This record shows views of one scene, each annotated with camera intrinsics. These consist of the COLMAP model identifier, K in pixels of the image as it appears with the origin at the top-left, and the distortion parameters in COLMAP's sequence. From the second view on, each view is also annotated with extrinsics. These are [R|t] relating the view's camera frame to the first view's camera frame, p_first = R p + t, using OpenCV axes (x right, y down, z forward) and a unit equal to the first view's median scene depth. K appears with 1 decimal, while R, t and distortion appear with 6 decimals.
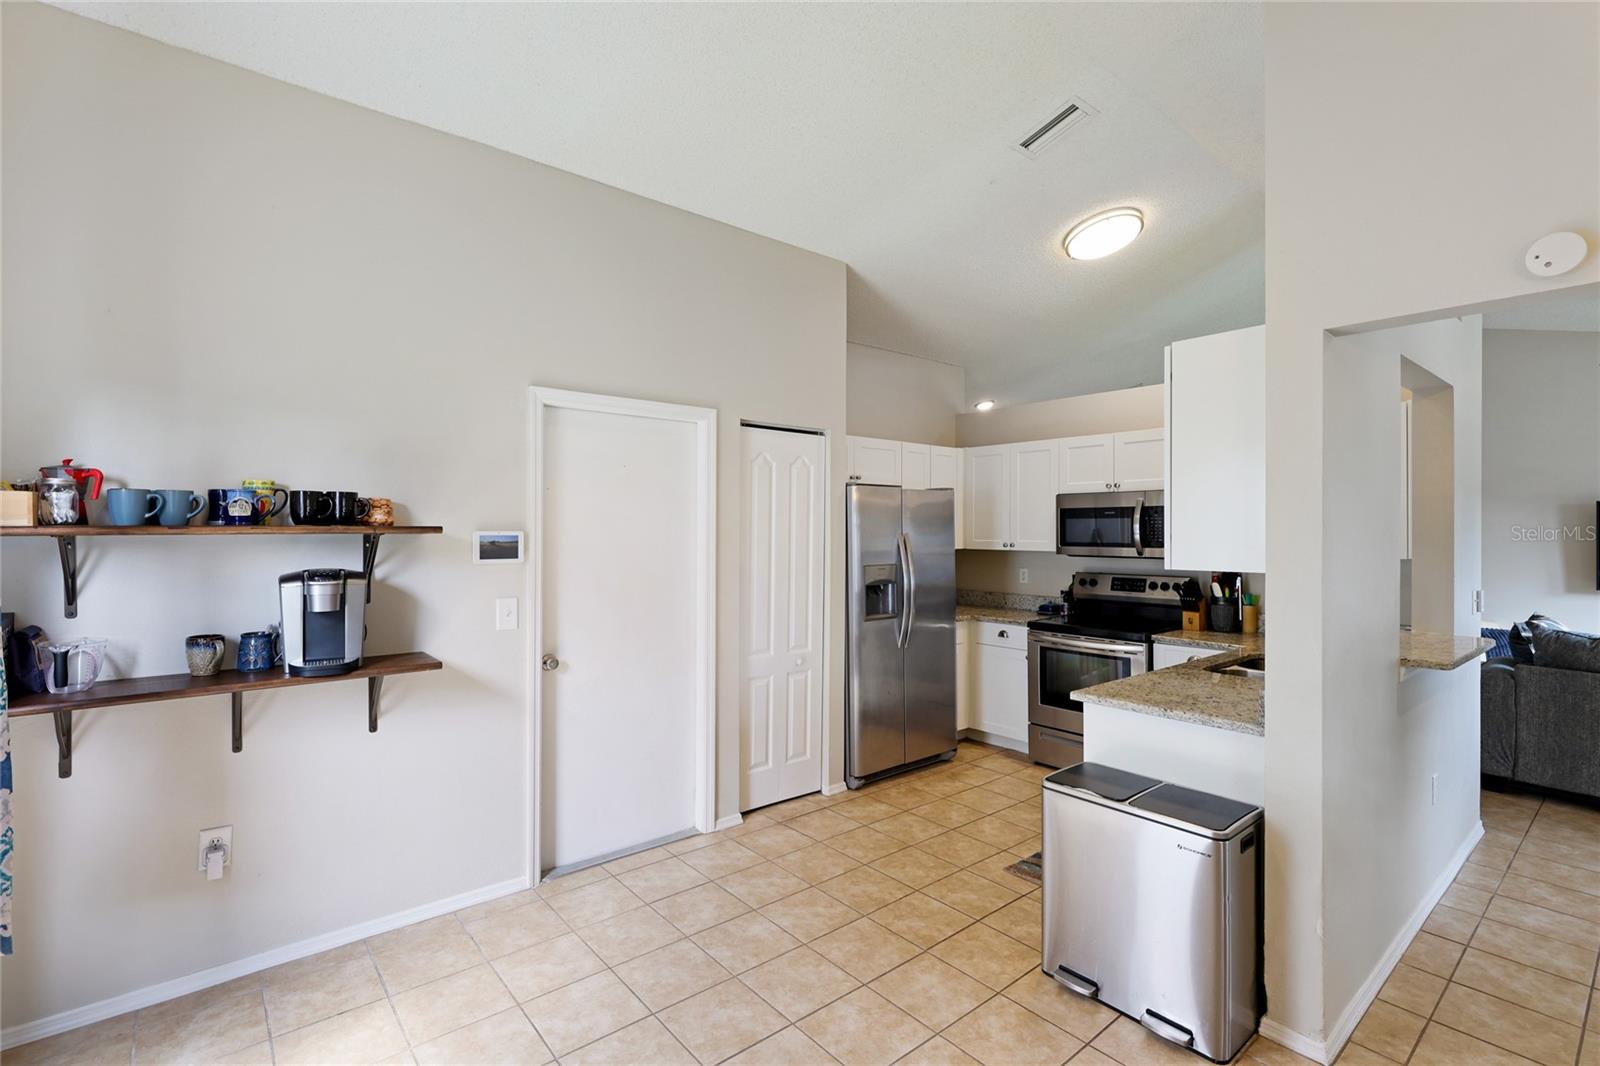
lens RADIAL K [[730.2, 0, 803.2], [0, 730.2, 530.8], [0, 0, 1]] dist [-0.005441, -0.000117]
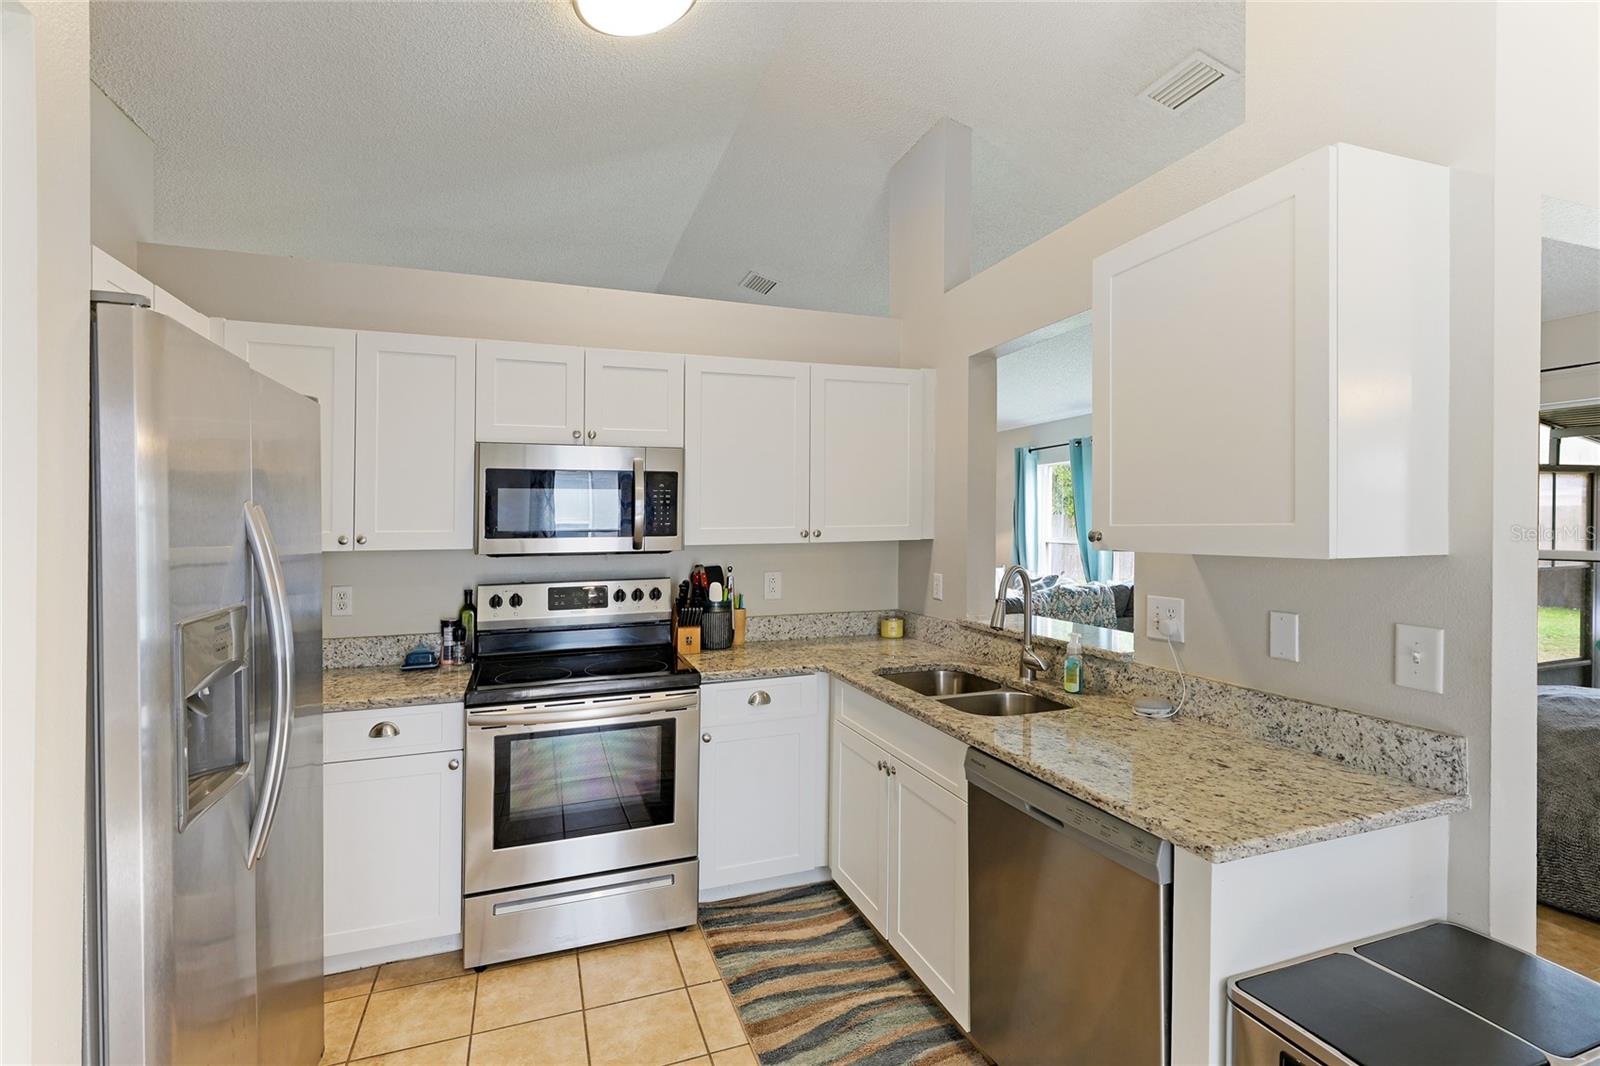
lens RADIAL K [[730.2, 0, 800.7], [0, 730.2, 529.5], [0, 0, 1]] dist [-0.005441, -0.000117]
pose [[0.328368, -0.014375, 0.944440, -0.080732], [0.006016, 0.999896, 0.013127, 0.008946], [-0.944531, 0.001371, 0.328420, 0.626578]]
